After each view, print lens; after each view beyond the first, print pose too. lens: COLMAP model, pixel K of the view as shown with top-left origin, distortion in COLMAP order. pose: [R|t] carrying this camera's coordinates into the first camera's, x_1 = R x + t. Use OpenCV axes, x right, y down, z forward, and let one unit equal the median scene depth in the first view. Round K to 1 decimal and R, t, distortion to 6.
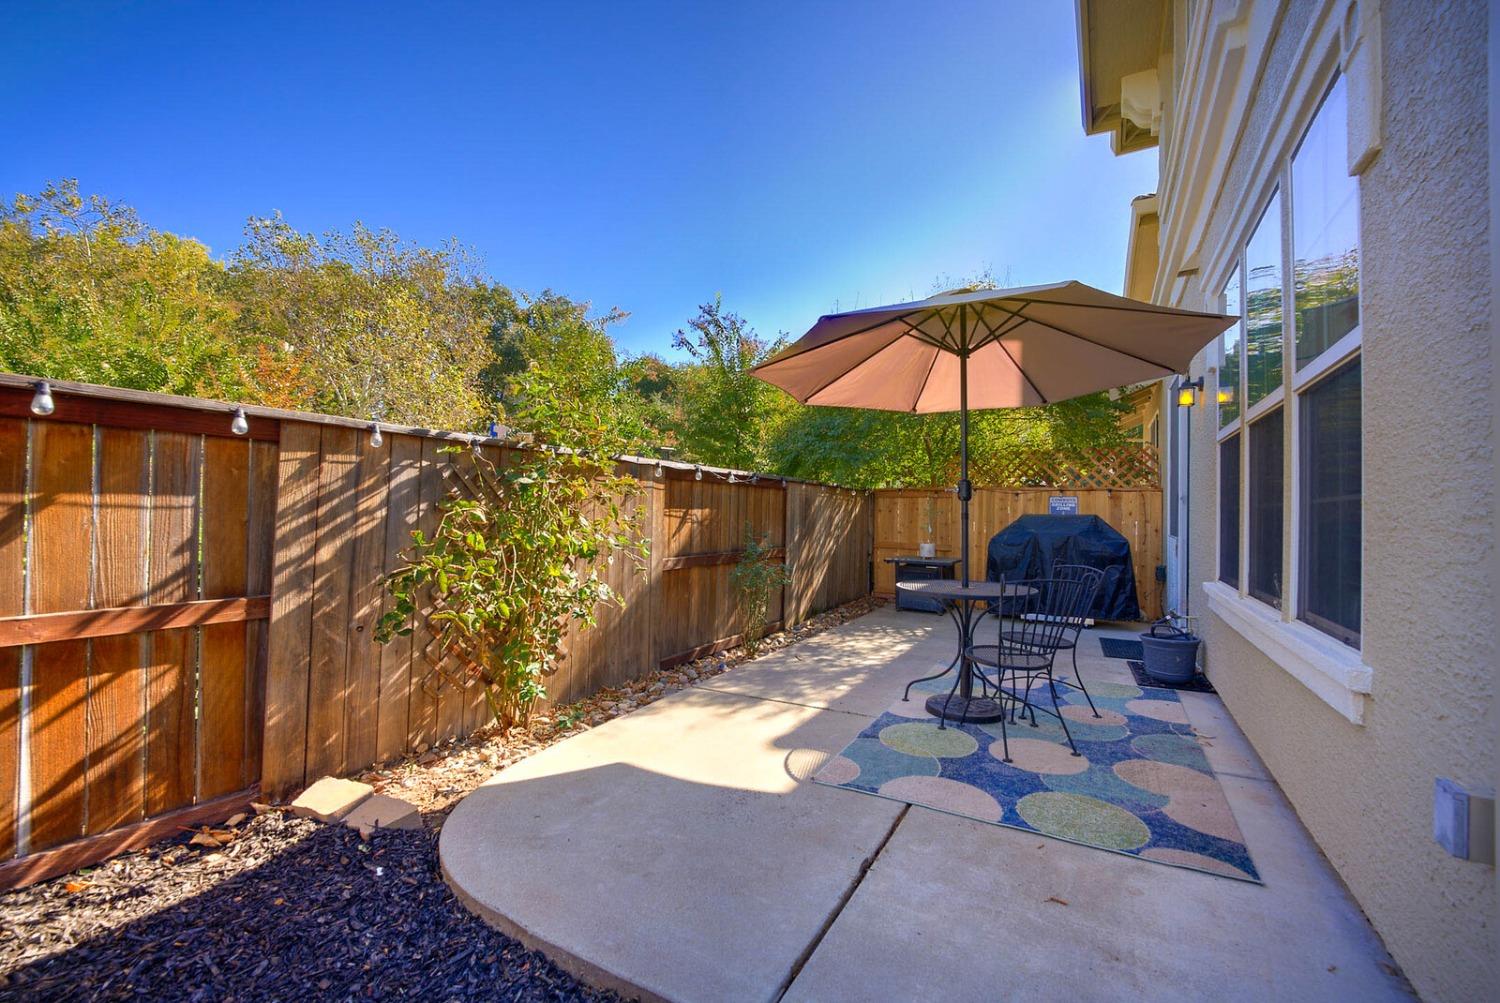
lens RADIAL K [[627.7, 0, 747.4], [0, 627.7, 493.9], [0, 0, 1]] dist [-0.013755, -0.000188]
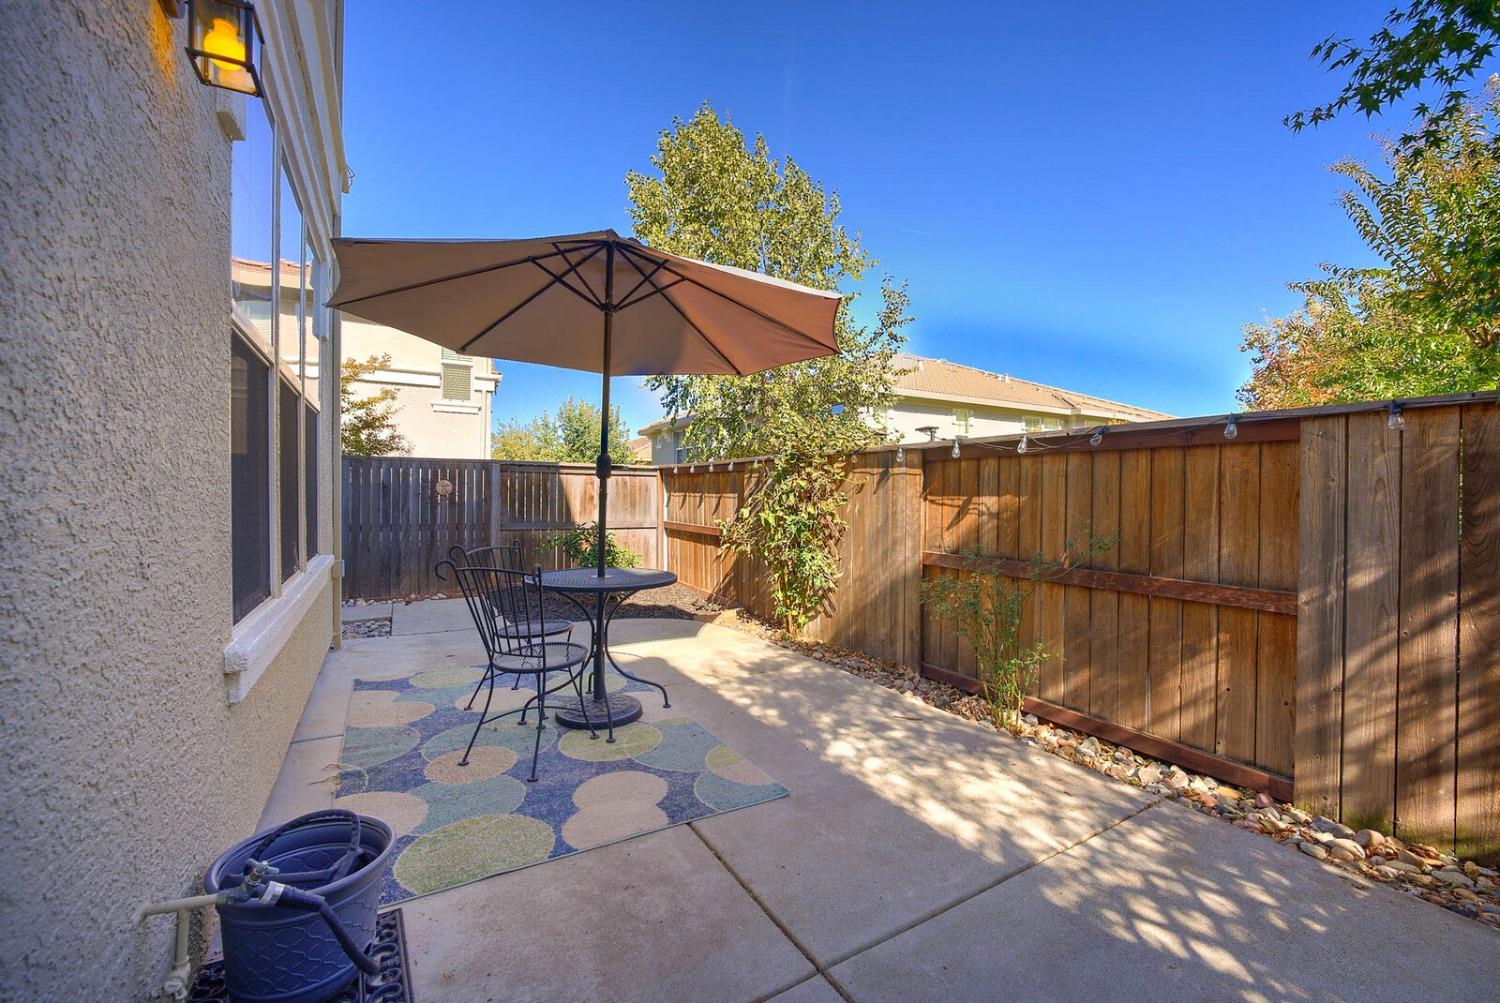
lens RADIAL K [[627.7, 0, 747.4], [0, 627.7, 493.9], [0, 0, 1]] dist [-0.013755, -0.000188]
pose [[-0.516244, -0.018366, -0.856244, 0.923399], [0.010369, 0.999563, -0.027692, 0.052172], [0.856378, -0.023175, -0.515828, 1.509326]]
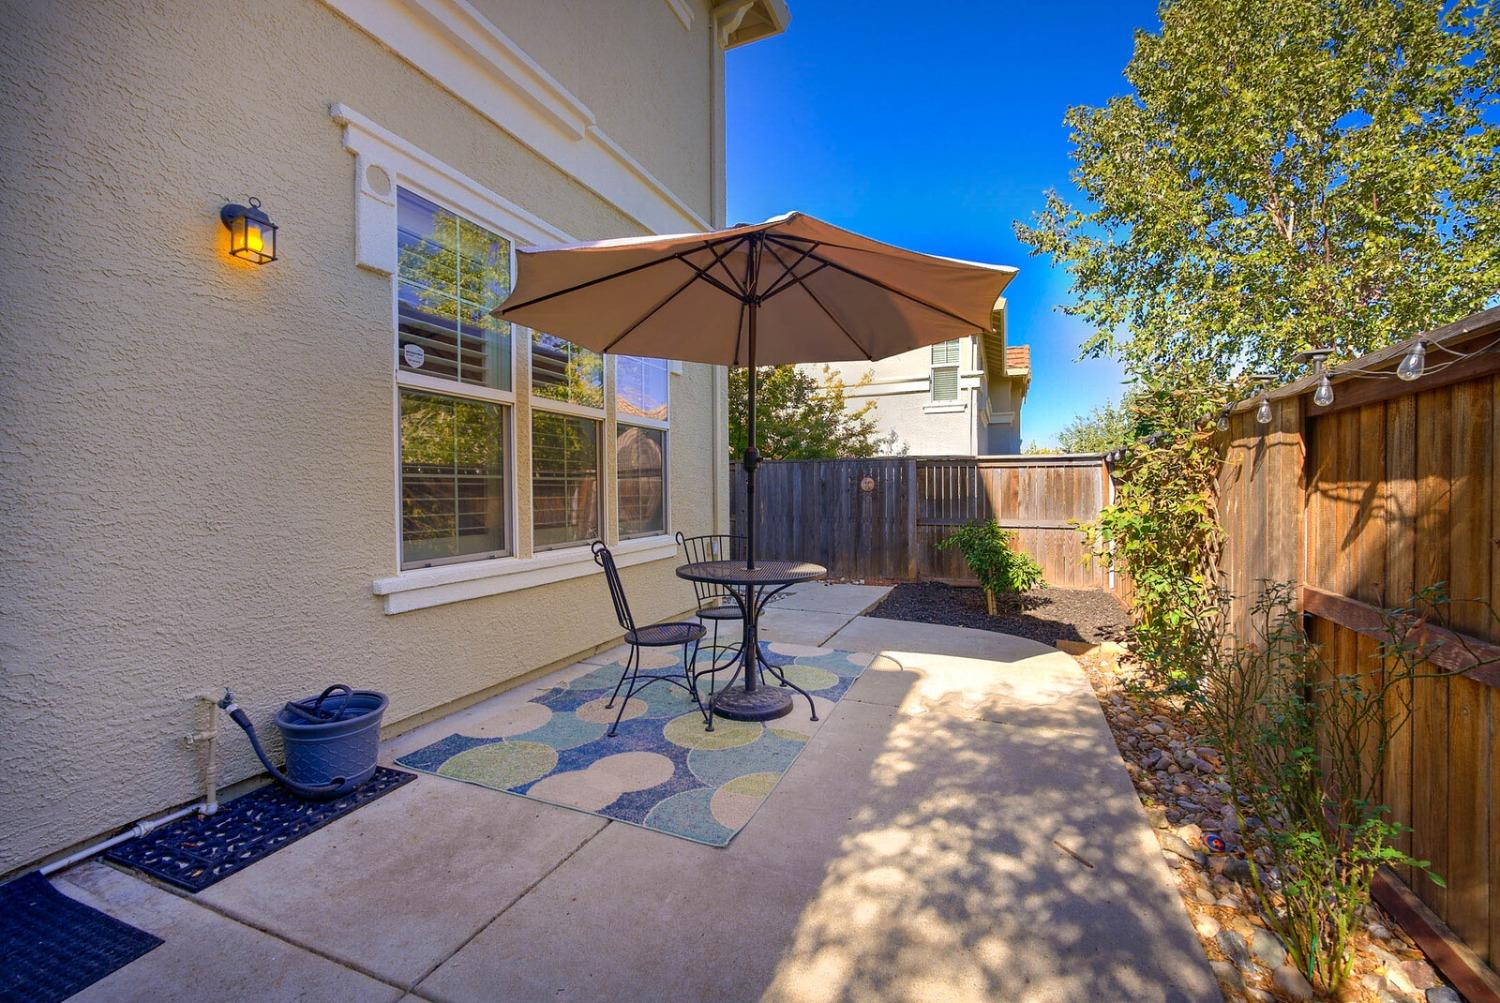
lens RADIAL K [[605.7, 0, 732.4], [0, 605.7, 495.7], [0, 0, 1]] dist [0.001475, -0.013199]
pose [[-0.995658, -0.009619, -0.092583, 0.416093], [-0.007675, 0.999743, -0.021332, 0.056469], [0.092765, -0.020529, -0.995476, 1.711158]]
